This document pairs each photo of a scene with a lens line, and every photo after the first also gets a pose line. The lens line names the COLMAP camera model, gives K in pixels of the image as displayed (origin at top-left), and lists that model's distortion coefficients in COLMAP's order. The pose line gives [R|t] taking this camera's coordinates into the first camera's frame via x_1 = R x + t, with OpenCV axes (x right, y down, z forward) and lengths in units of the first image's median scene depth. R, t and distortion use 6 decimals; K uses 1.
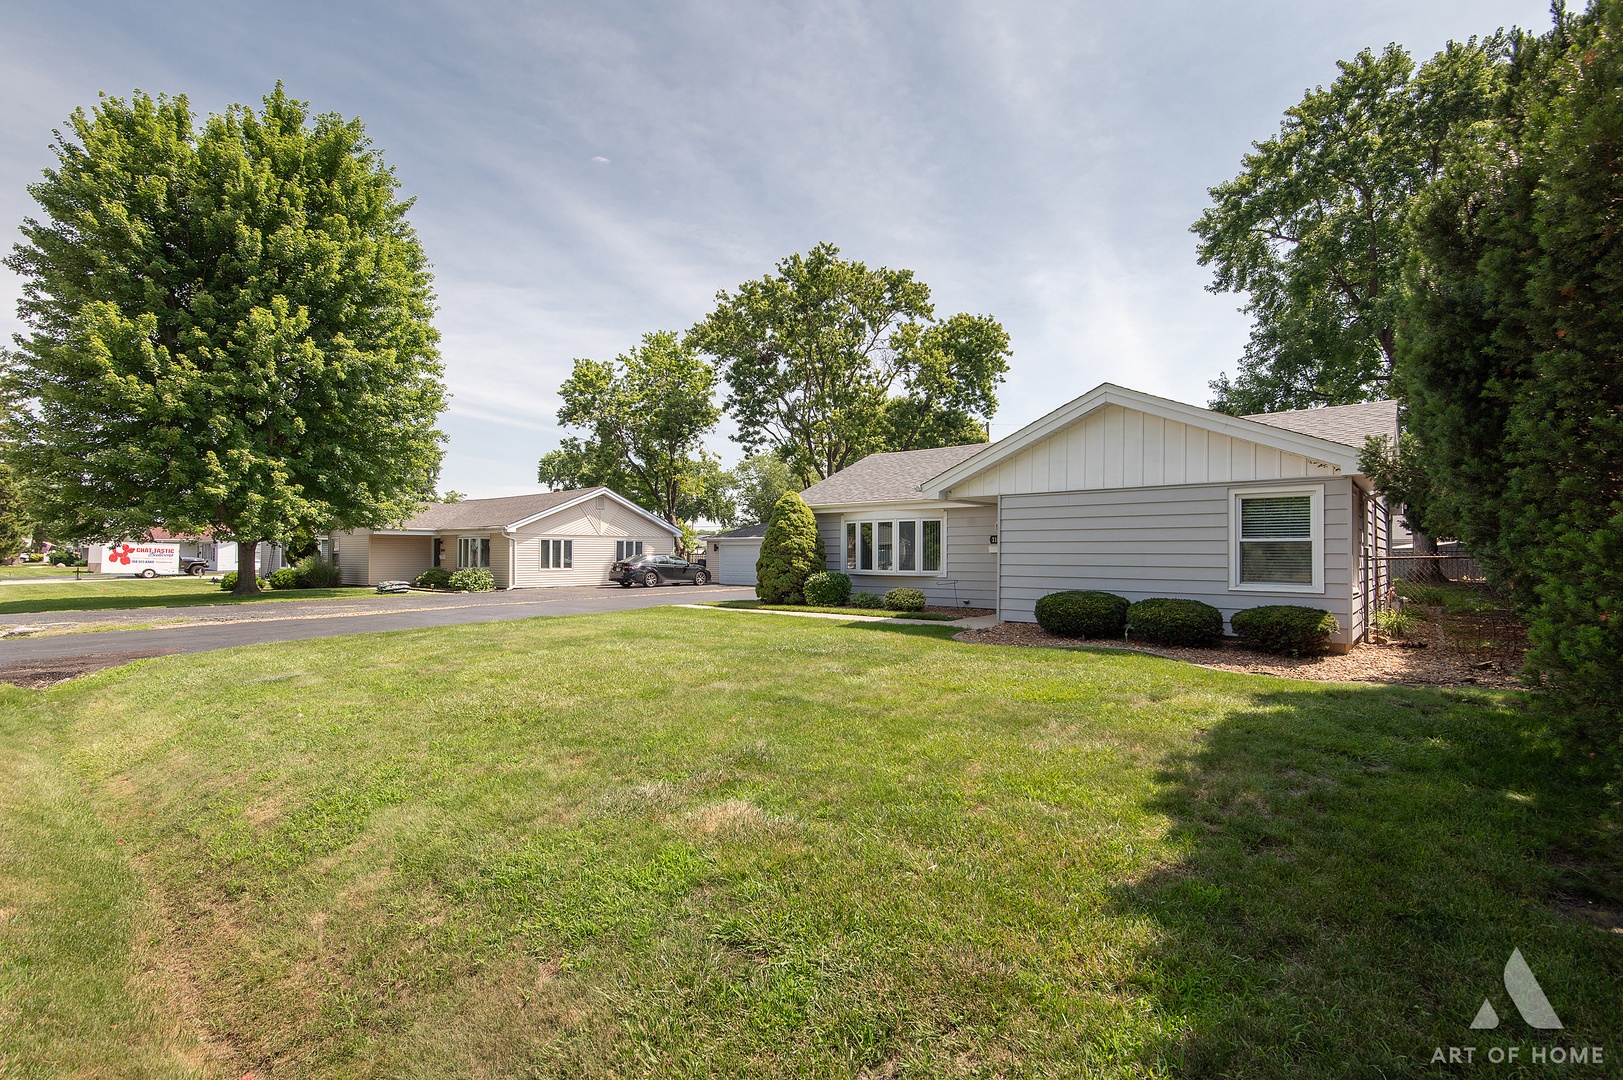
lens RADIAL K [[714.7, 0, 811.5], [0, 714.7, 540.0], [0, 0, 1]] dist [0.001014, 0.000069]
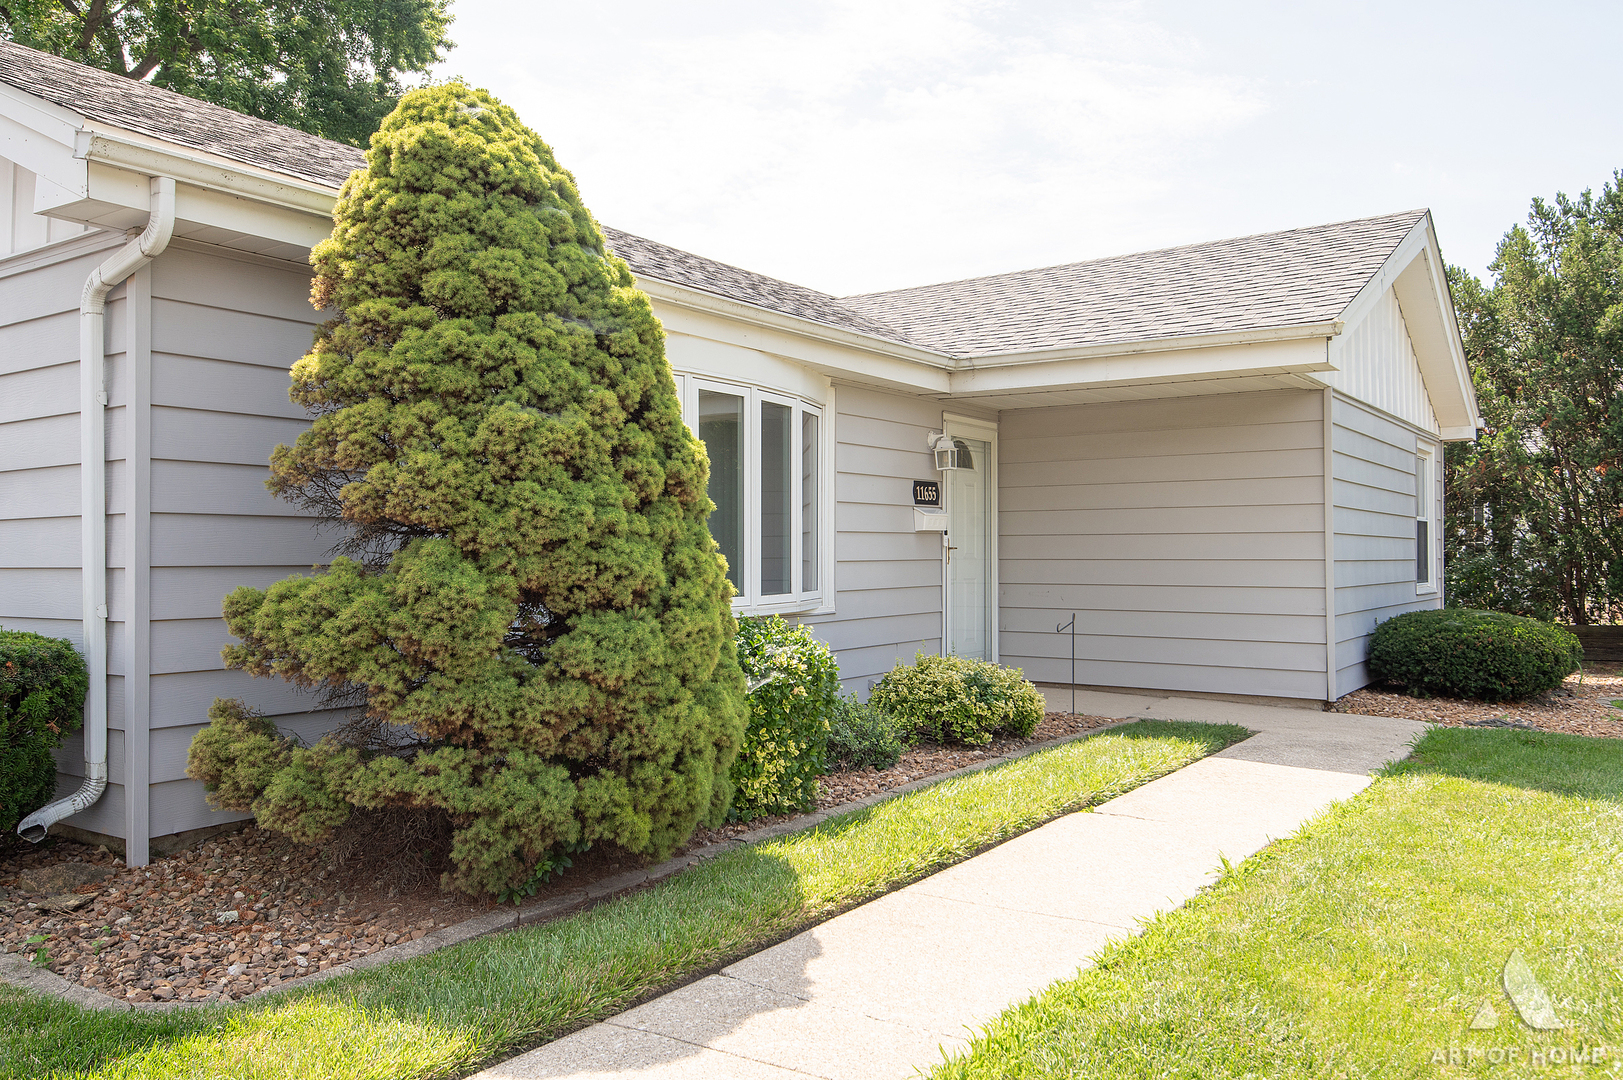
lens RADIAL K [[1266.0, 0, 811.5], [0, 1266.0, 540.0], [0, 0, 1]] dist [0.020600, -0.002656]
pose [[-0.088835, 0.009133, 0.996004, -0.323905], [-0.018679, 0.999767, -0.010833, 0.028130], [-0.995871, -0.019567, -0.088644, 1.049851]]
